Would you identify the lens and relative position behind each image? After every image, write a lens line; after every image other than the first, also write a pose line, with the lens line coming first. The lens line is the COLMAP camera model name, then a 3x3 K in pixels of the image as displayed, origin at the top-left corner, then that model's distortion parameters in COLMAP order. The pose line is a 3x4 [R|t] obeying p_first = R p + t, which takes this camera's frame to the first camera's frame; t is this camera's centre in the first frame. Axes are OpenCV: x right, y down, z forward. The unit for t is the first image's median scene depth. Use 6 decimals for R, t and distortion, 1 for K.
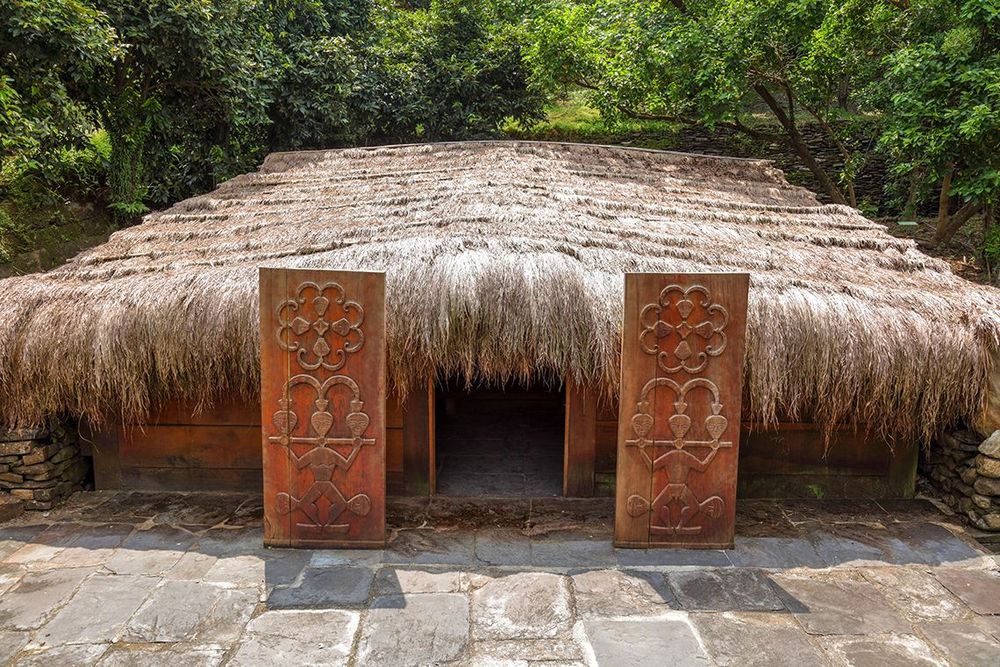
lens RADIAL K [[999.0, 0, 417.9], [0, 999.0, 332.0], [0, 0, 1]] dist [0.017594, 0.006923]
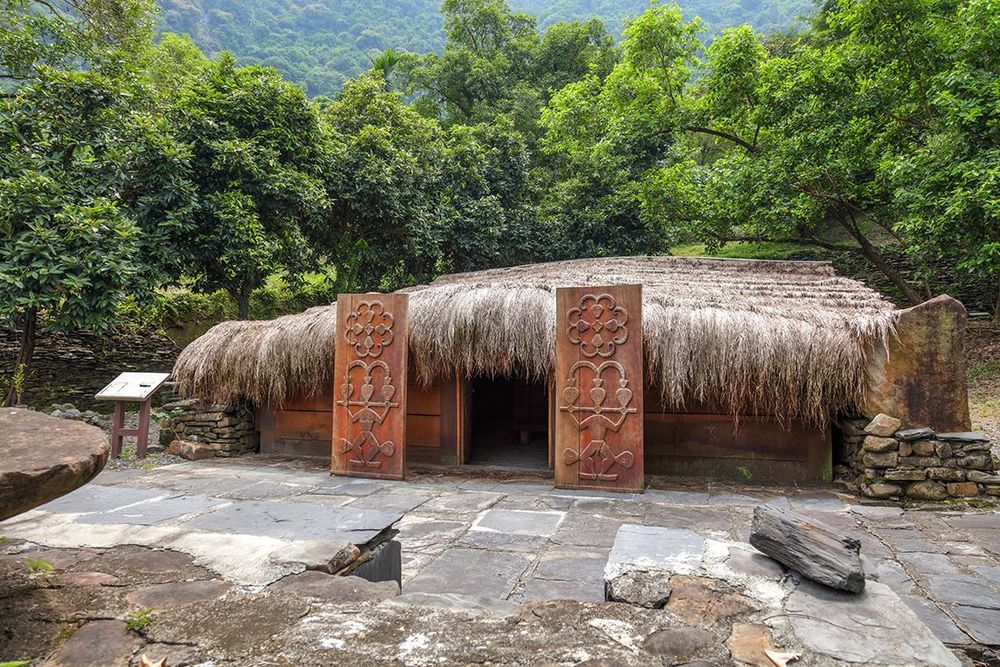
lens RADIAL K [[999.0, 0, 417.9], [0, 999.0, 332.0], [0, 0, 1]] dist [0.017594, 0.006923]
pose [[0.896881, -0.029444, -0.441291, 0.633867], [-0.093104, 0.962853, -0.253468, 0.371336], [0.432362, 0.268416, 0.860823, -0.309952]]
